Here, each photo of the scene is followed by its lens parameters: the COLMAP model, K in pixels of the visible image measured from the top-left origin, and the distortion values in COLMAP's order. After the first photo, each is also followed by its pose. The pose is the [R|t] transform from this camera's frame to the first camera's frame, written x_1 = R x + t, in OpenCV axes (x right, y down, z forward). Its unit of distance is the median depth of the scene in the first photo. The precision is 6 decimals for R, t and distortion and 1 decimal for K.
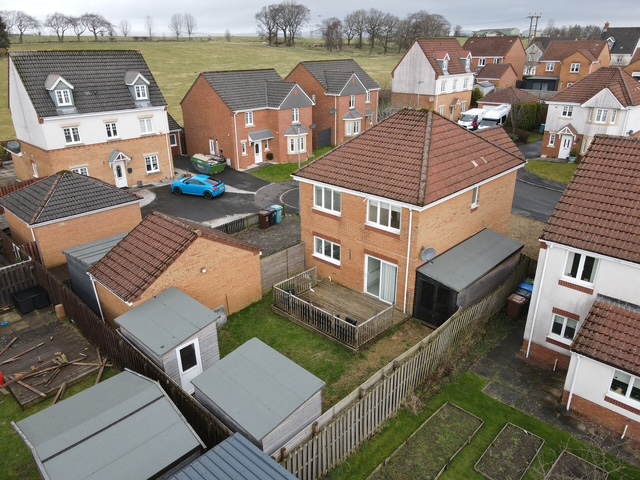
lens RADIAL K [[461.1, 0, 320.0], [0, 461.1, 240.0], [0, 0, 1]] dist [0.004840, 0.010767]
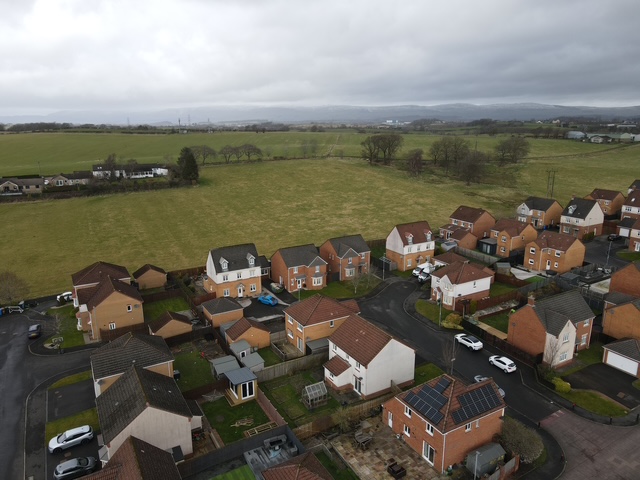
lens RADIAL K [[461.1, 0, 320.0], [0, 461.1, 240.0], [0, 0, 1]] dist [0.004840, 0.010767]
pose [[0.960577, 0.074725, -0.267783, 0.629784], [-0.112072, 0.985551, -0.126999, -0.145584], [0.254424, 0.152004, 0.955072, -1.321203]]
